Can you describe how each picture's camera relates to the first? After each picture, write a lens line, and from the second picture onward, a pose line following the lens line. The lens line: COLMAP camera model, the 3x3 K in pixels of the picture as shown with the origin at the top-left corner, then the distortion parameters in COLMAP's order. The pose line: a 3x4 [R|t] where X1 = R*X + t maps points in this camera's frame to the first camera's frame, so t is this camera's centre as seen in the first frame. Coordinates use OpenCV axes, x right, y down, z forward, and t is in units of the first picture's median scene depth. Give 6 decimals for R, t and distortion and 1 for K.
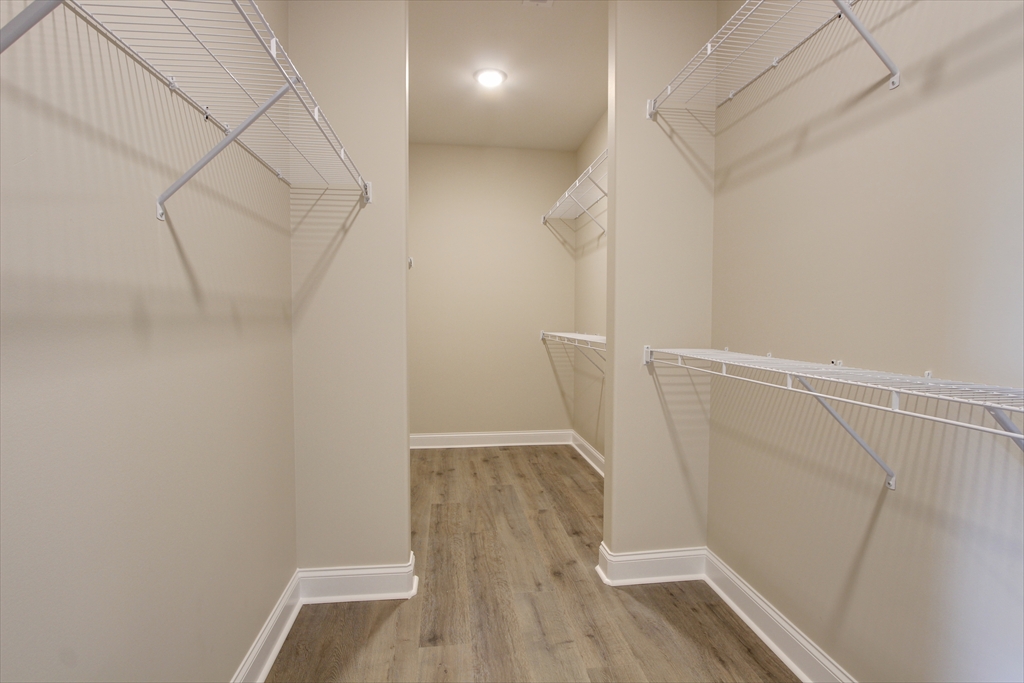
lens RADIAL K [[476.0, 0, 512.5], [0, 476.0, 327.8], [0, 0, 1]] dist [-0.009335, 0.000089]
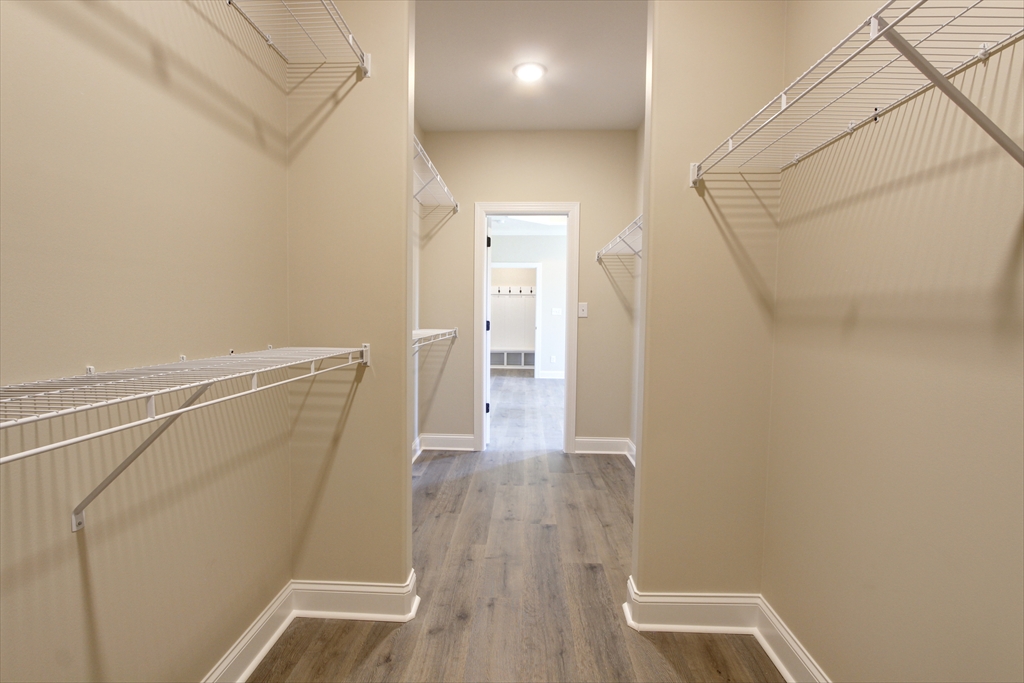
lens RADIAL K [[476.0, 0, 512.5], [0, 476.0, 327.8], [0, 0, 1]] dist [-0.009335, 0.000089]
pose [[-0.986067, -0.020170, 0.165124, -0.135834], [-0.012210, 0.998720, 0.049074, -0.040398], [-0.165903, 0.046374, -0.985051, 2.015404]]
